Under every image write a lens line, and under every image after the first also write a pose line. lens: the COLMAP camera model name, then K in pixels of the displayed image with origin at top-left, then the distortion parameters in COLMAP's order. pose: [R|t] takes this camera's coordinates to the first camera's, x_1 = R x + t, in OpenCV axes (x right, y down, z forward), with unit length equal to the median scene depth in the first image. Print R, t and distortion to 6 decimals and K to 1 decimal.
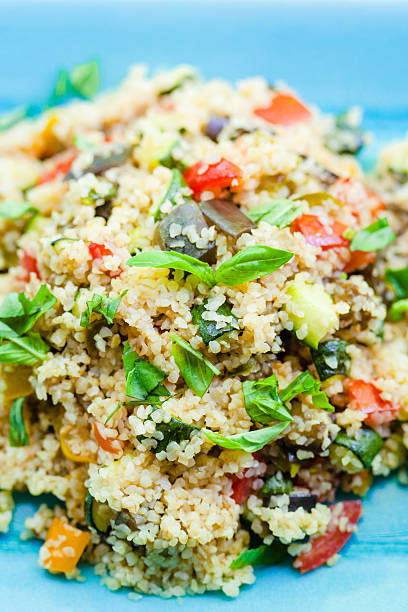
lens RADIAL K [[3248.8, 0, 204.0], [0, 3248.8, 306.0], [0, 0, 1]] dist [-0.189874, -3.552082]
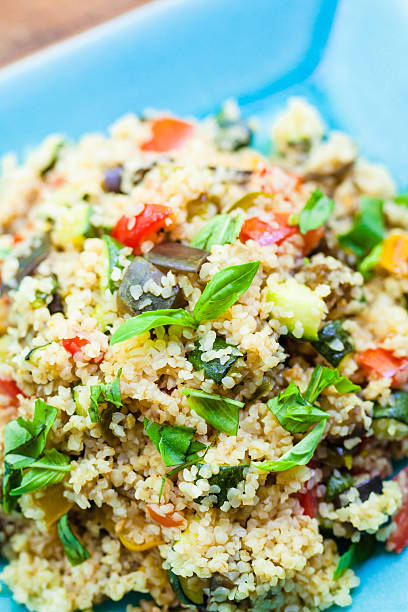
lens RADIAL K [[3248.8, 0, 204.0], [0, 3248.8, 306.0], [0, 0, 1]] dist [-0.189874, -3.552082]
pose [[0.898541, -0.427815, 0.097973, -0.087316], [0.427732, 0.903615, 0.022924, -0.032949], [-0.098337, 0.021308, 0.994925, 0.030424]]
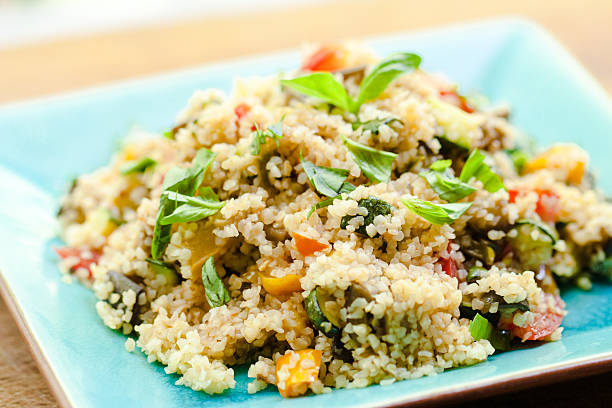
lens RADIAL K [[3248.8, 0, 306.0], [0, 3248.8, 204.0], [0, 0, 1]] dist [-0.189874, -3.552082]
pose [[0.934396, -0.172405, 0.311739, -0.336152], [0.330585, 0.745709, -0.578474, 0.601108], [-0.132735, 0.643579, 0.753782, 0.243436]]
